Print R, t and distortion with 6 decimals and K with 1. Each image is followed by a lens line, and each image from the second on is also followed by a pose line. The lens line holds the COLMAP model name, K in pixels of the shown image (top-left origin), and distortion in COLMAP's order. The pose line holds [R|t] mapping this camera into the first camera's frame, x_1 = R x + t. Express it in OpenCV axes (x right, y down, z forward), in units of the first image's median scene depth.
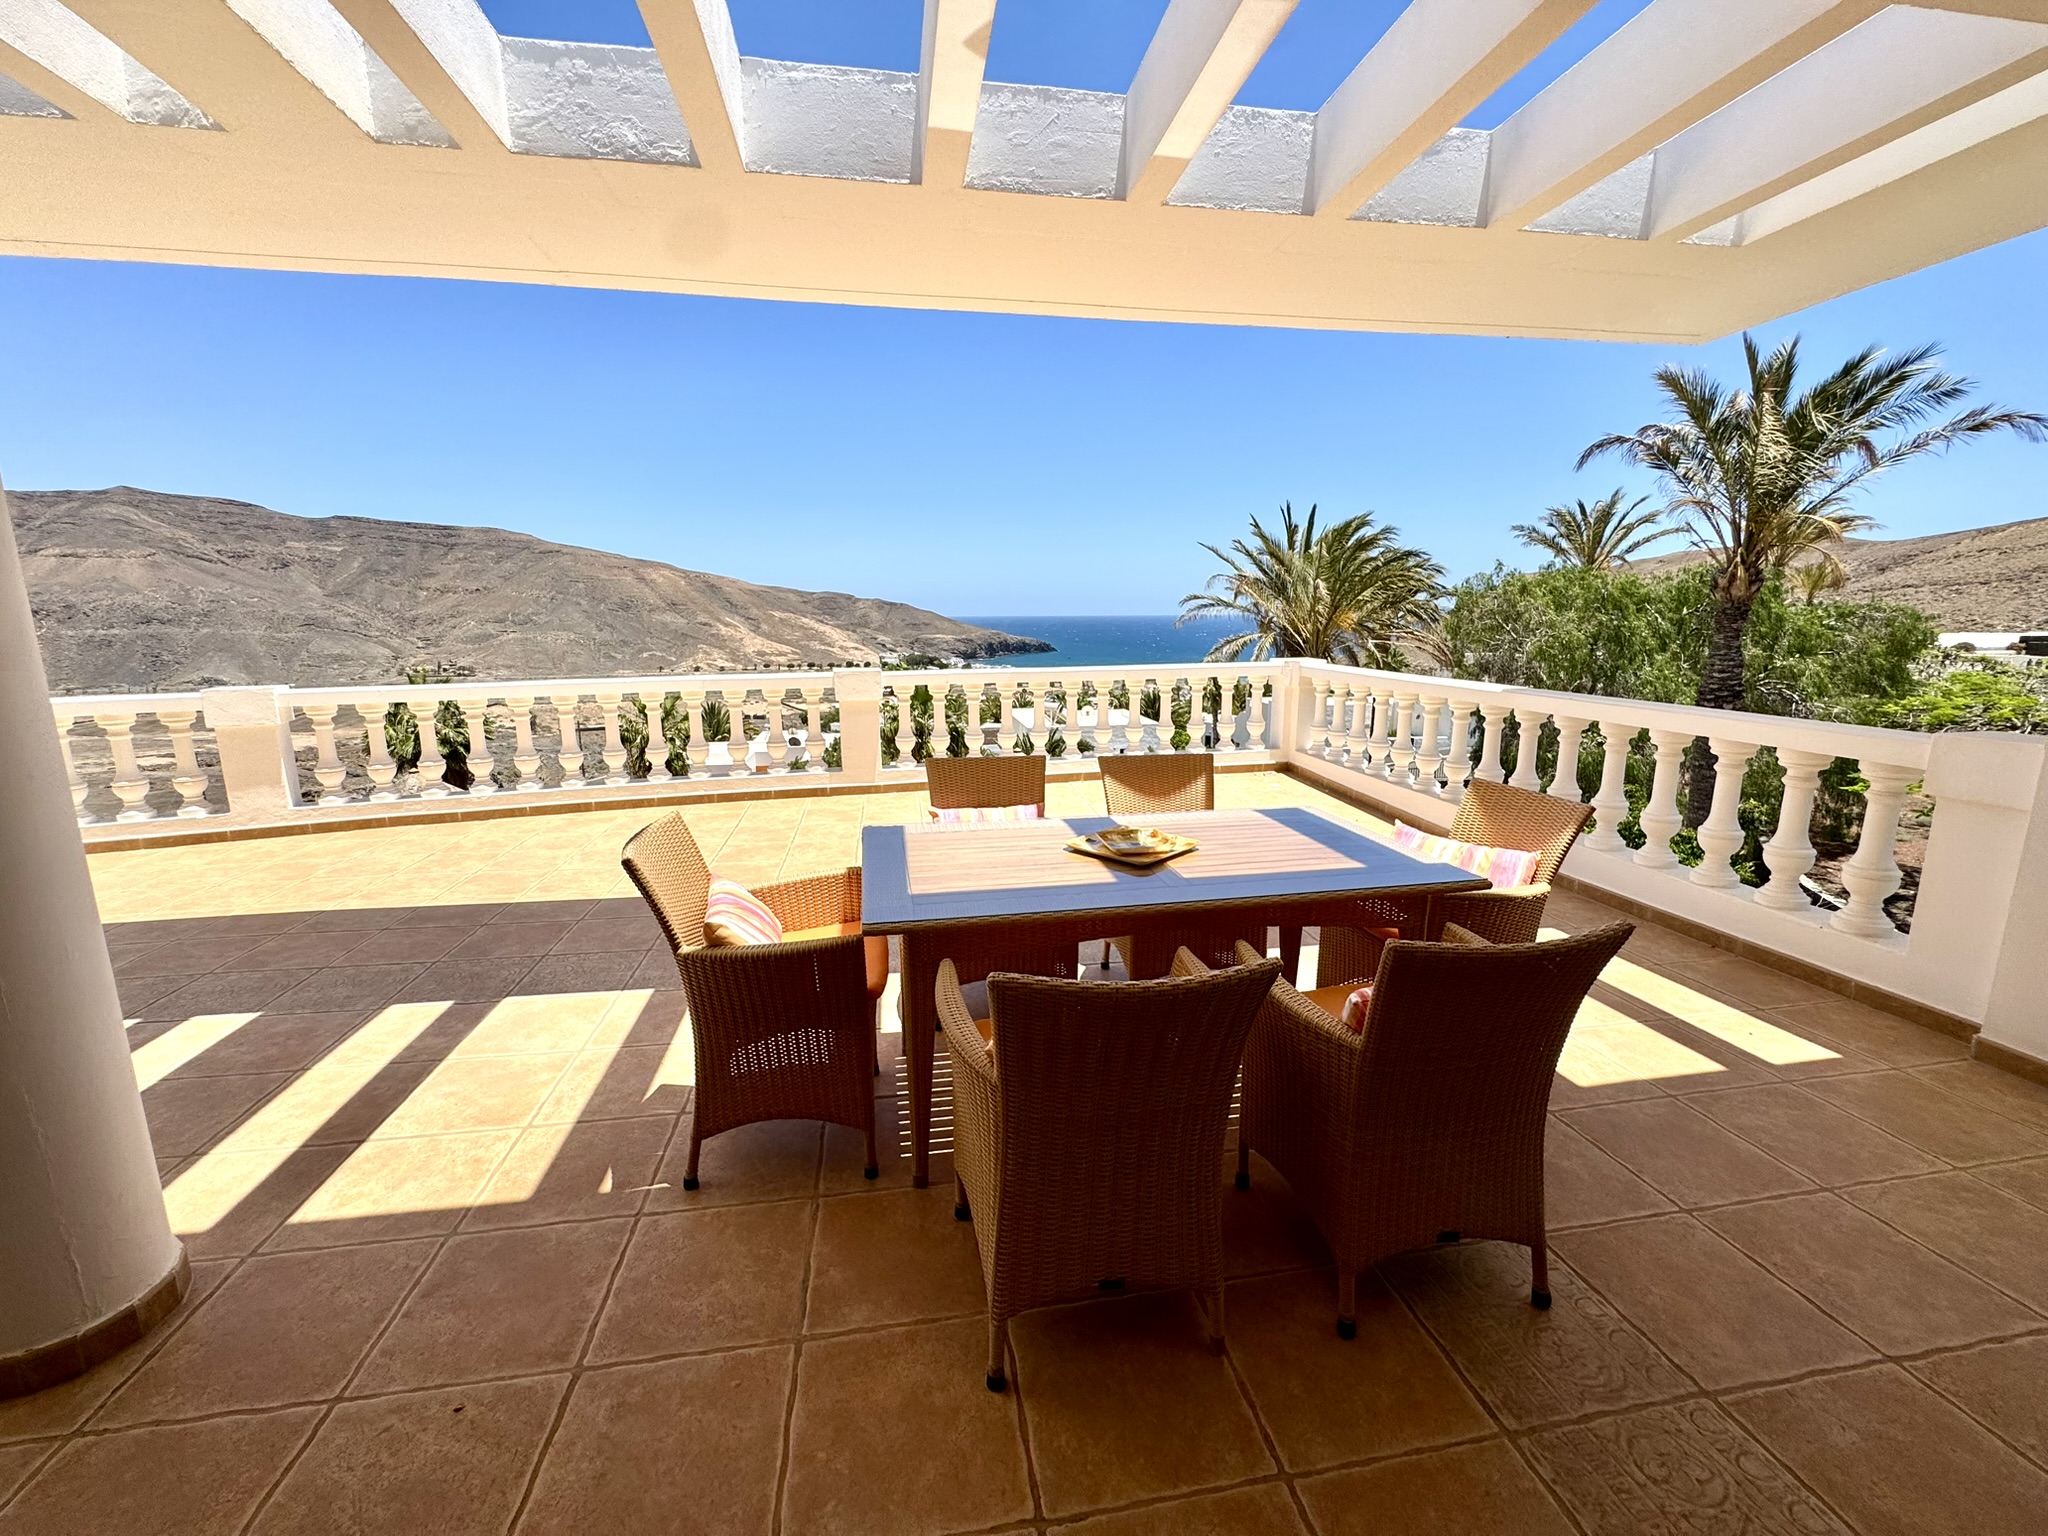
lens RADIAL K [[819.9, 0, 1023.5], [0, 819.9, 764.4], [0, 0, 1]] dist [-0.004346, 0.000787]
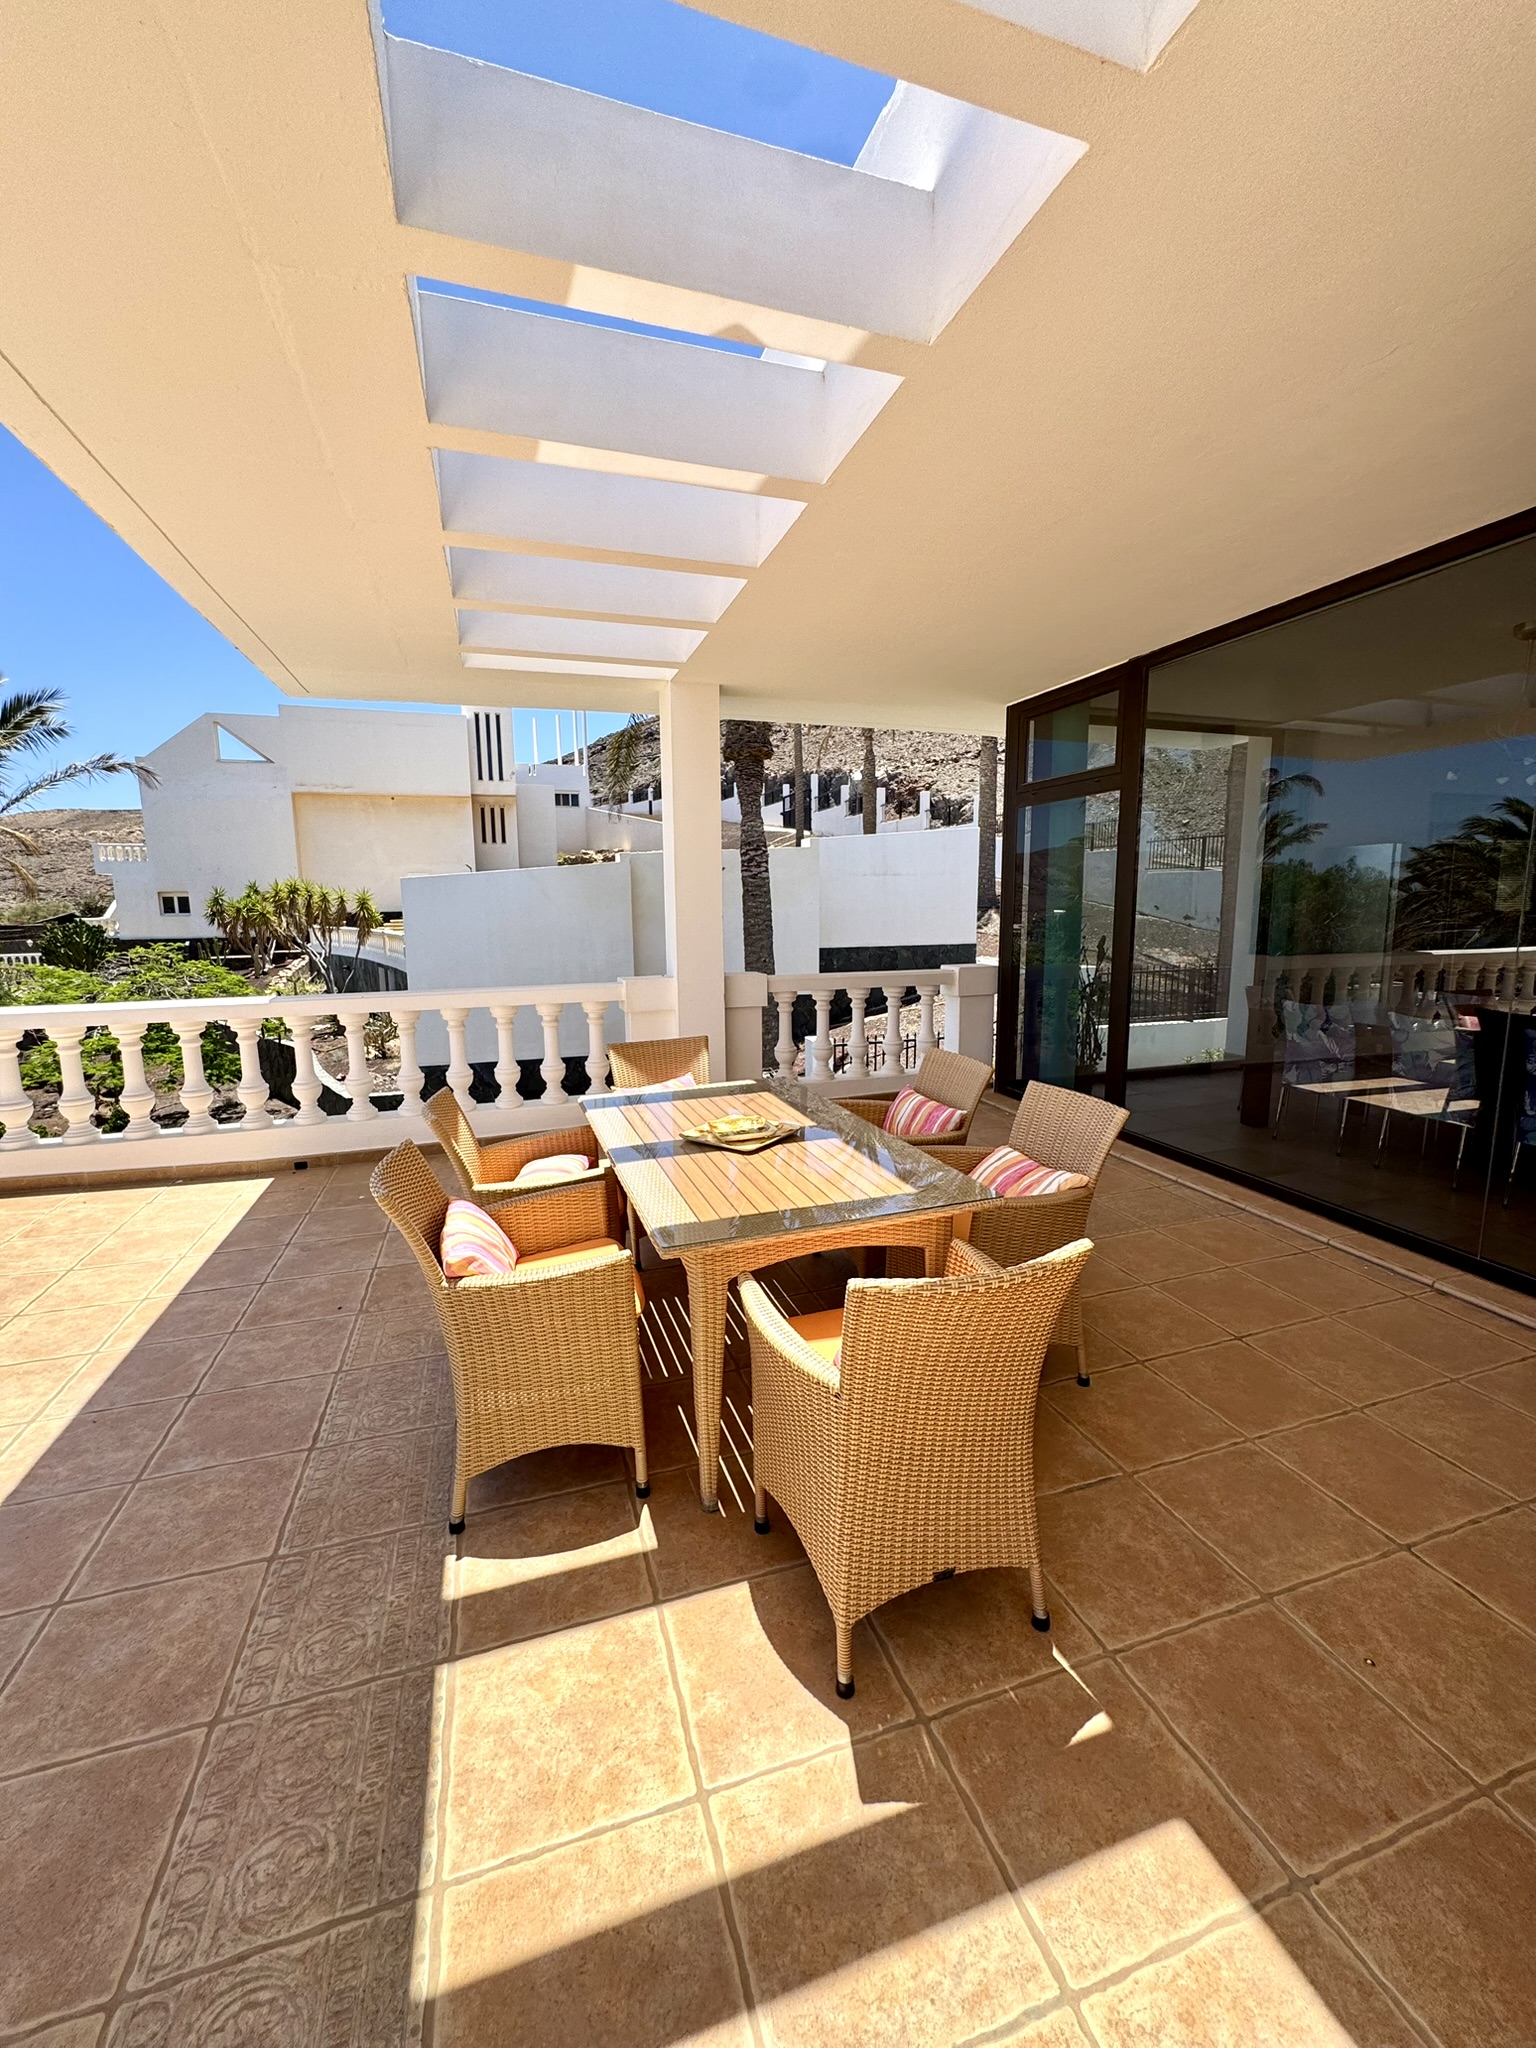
lens RADIAL K [[819.9, 0, 775.0], [0, 819.9, 1023.8], [0, 0, 1]] dist [-0.004346, 0.000787]
pose [[-0.152445, -0.137252, 0.978735, -1.024482], [0.192683, 0.967179, 0.165644, -0.239791], [-0.969347, 0.213837, -0.120995, 1.160401]]
